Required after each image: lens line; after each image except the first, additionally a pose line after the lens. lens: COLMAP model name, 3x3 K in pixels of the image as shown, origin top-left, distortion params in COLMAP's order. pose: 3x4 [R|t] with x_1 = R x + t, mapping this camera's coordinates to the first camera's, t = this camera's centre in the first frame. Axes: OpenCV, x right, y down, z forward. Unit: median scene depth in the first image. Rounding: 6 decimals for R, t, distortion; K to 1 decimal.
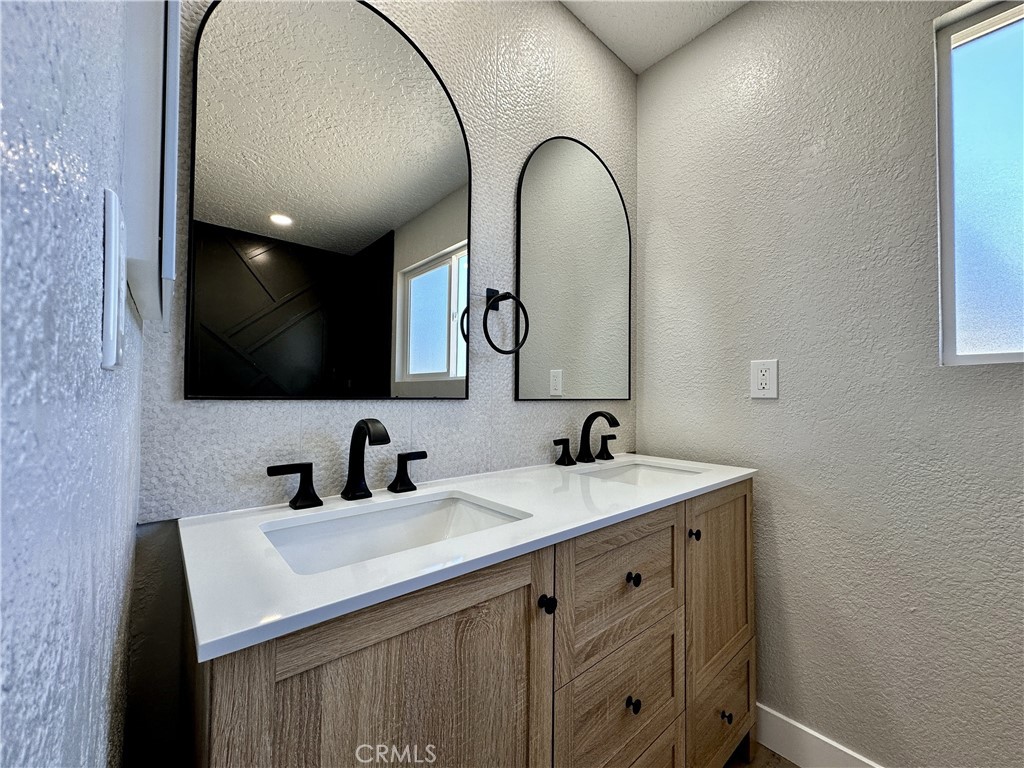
lens RADIAL K [[409.3, 0, 512.7], [0, 409.3, 386.0], [0, 0, 1]] dist [-0.004720, 0.001155]
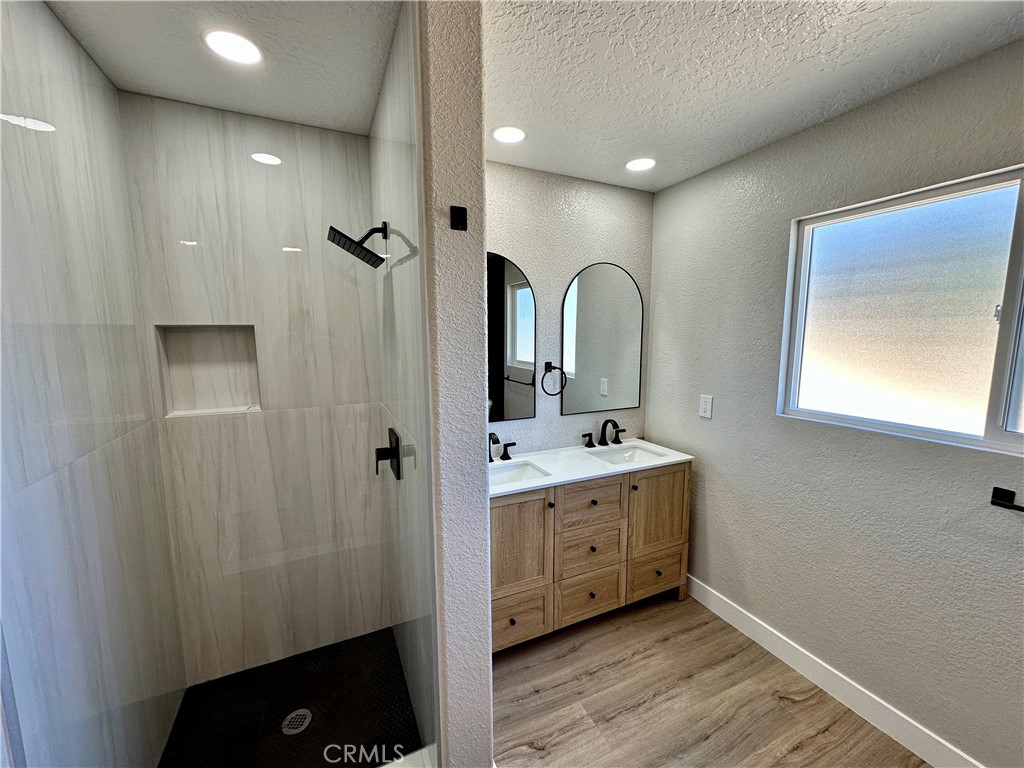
lens RADIAL K [[409.3, 0, 512.1], [0, 409.3, 384.5], [0, 0, 1]] dist [-0.004720, 0.001155]
pose [[0.961289, 0.022447, -0.274628, 0.355520], [0.017906, 0.989481, 0.143551, -0.445964], [0.274961, -0.142912, 0.950775, -1.035858]]
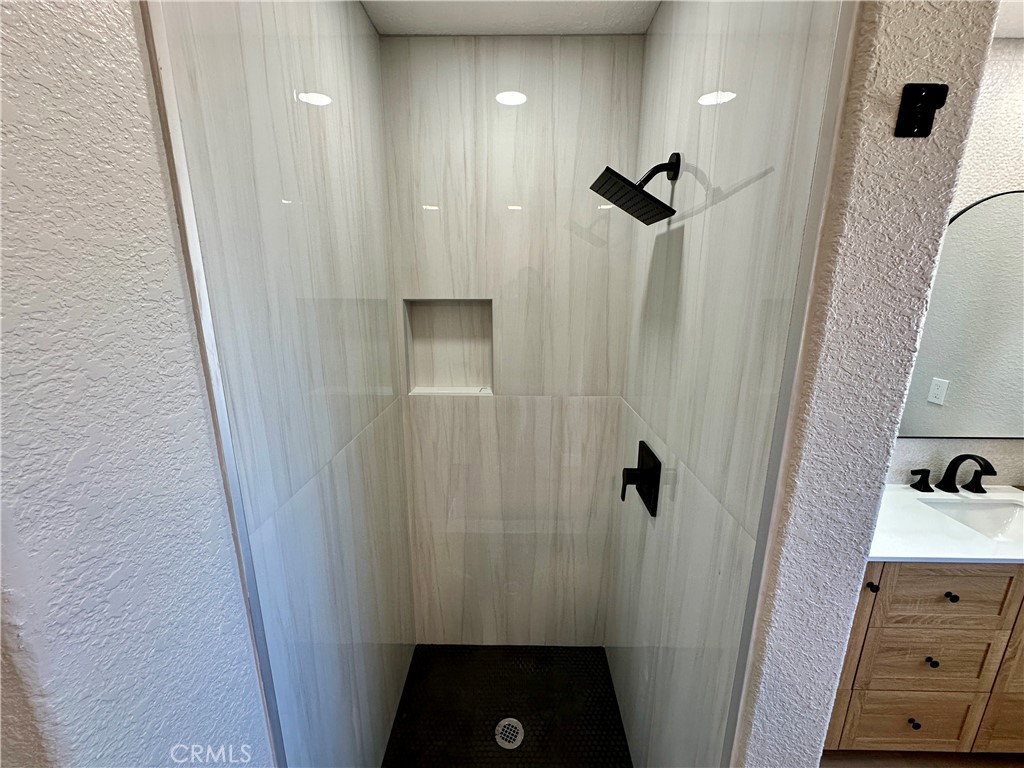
lens RADIAL K [[409.3, 0, 511.9], [0, 409.3, 385.1], [0, 0, 1]] dist [-0.004720, 0.001155]
pose [[0.742758, 0.150834, -0.652350, -0.040466], [0.015878, 0.970054, 0.242370, -0.518003], [0.669372, -0.190380, 0.718120, -0.784506]]
